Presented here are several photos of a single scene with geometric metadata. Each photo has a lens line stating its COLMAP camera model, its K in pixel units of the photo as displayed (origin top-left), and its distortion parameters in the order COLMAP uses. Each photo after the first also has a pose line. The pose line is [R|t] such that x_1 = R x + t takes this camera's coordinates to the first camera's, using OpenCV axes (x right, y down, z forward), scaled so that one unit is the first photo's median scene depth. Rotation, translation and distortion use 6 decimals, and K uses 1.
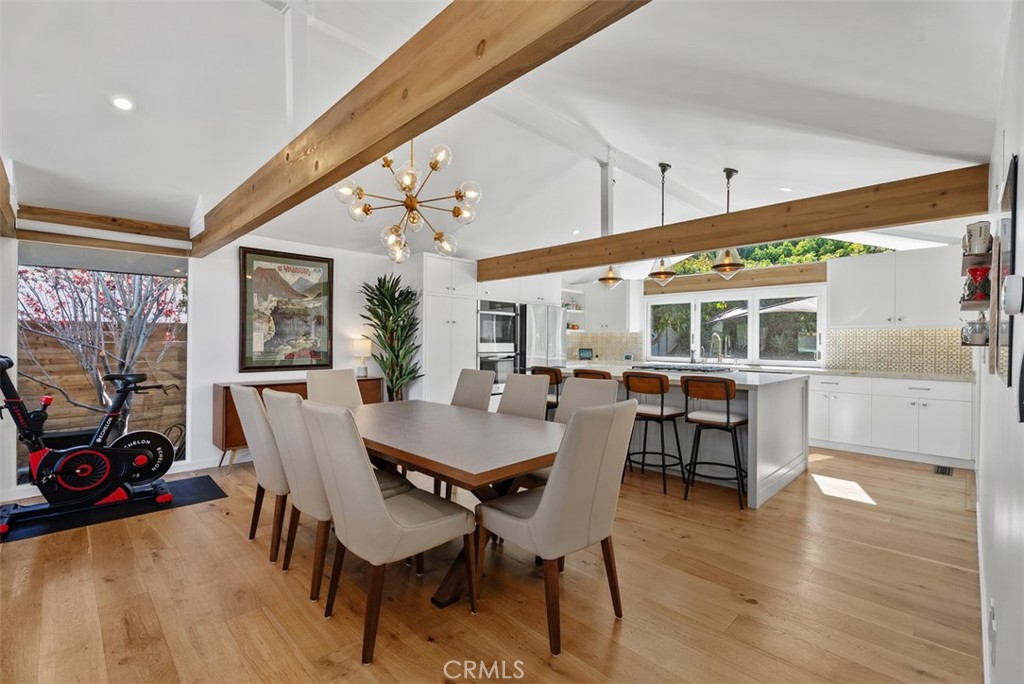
lens RADIAL K [[459.0, 0, 513.8], [0, 459.0, 343.7], [0, 0, 1]] dist [0.005377, 0.001065]
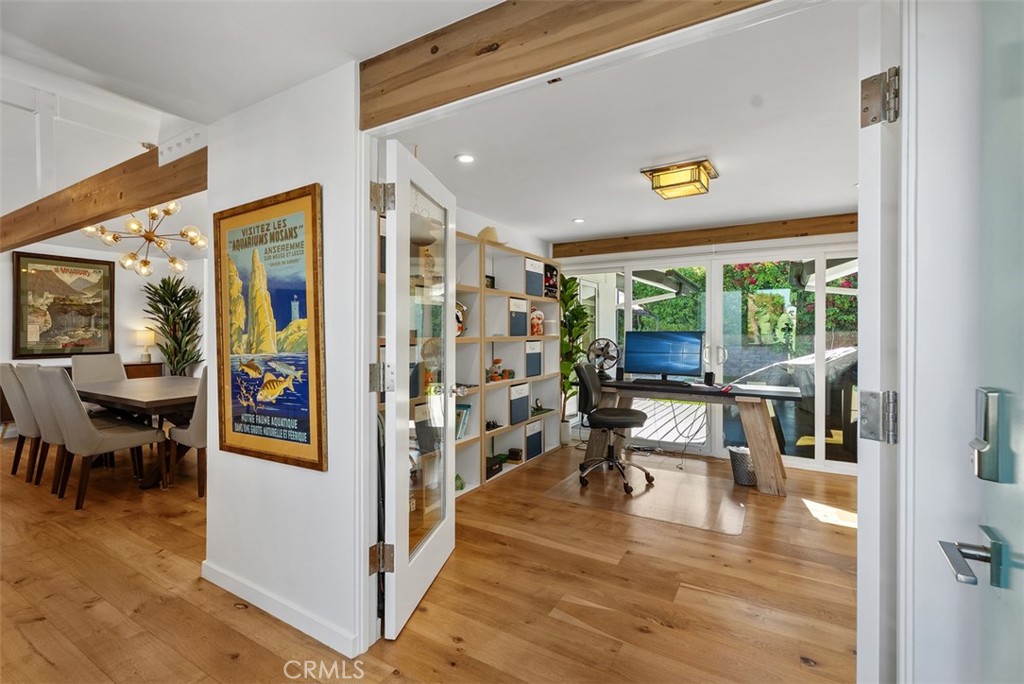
lens RADIAL K [[459.0, 0, 506.3], [0, 459.0, 332.8], [0, 0, 1]] dist [0.005377, 0.001065]
pose [[0.968847, -0.006032, 0.247588, 0.277726], [0.007472, 0.999960, -0.004876, 0.008857], [-0.247549, 0.006574, 0.968853, -0.379631]]
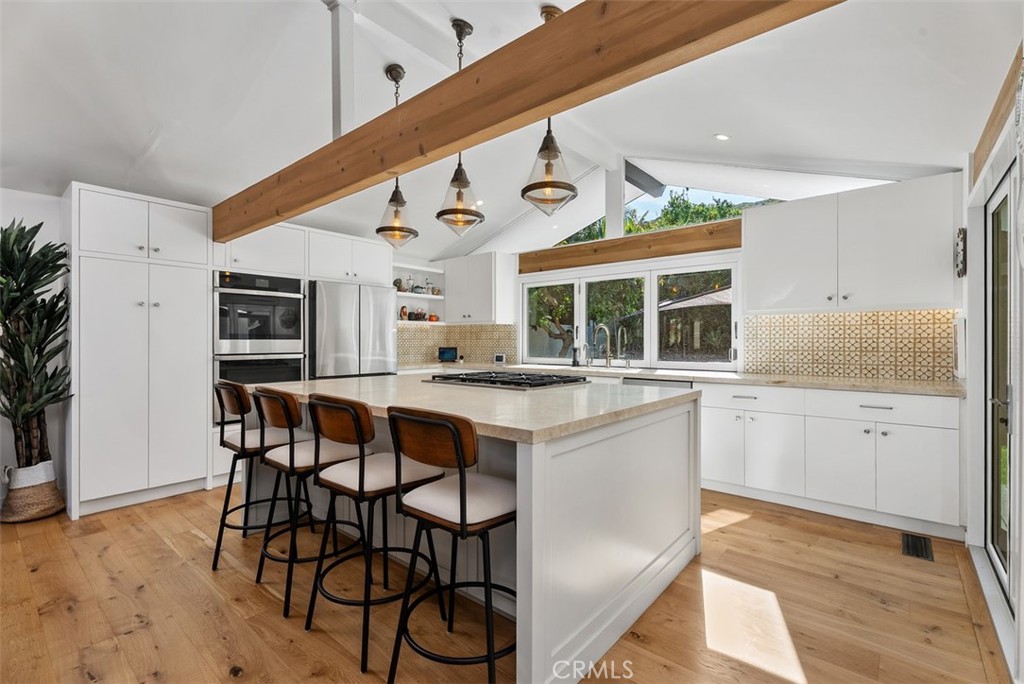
lens RADIAL K [[459.0, 0, 515.8], [0, 459.0, 342.0], [0, 0, 1]] dist [0.005377, 0.001065]
pose [[0.996300, -0.006707, 0.085679, 0.307784], [0.006938, 0.999973, -0.002394, 0.007382], [-0.085660, 0.002980, 0.996320, 0.379116]]
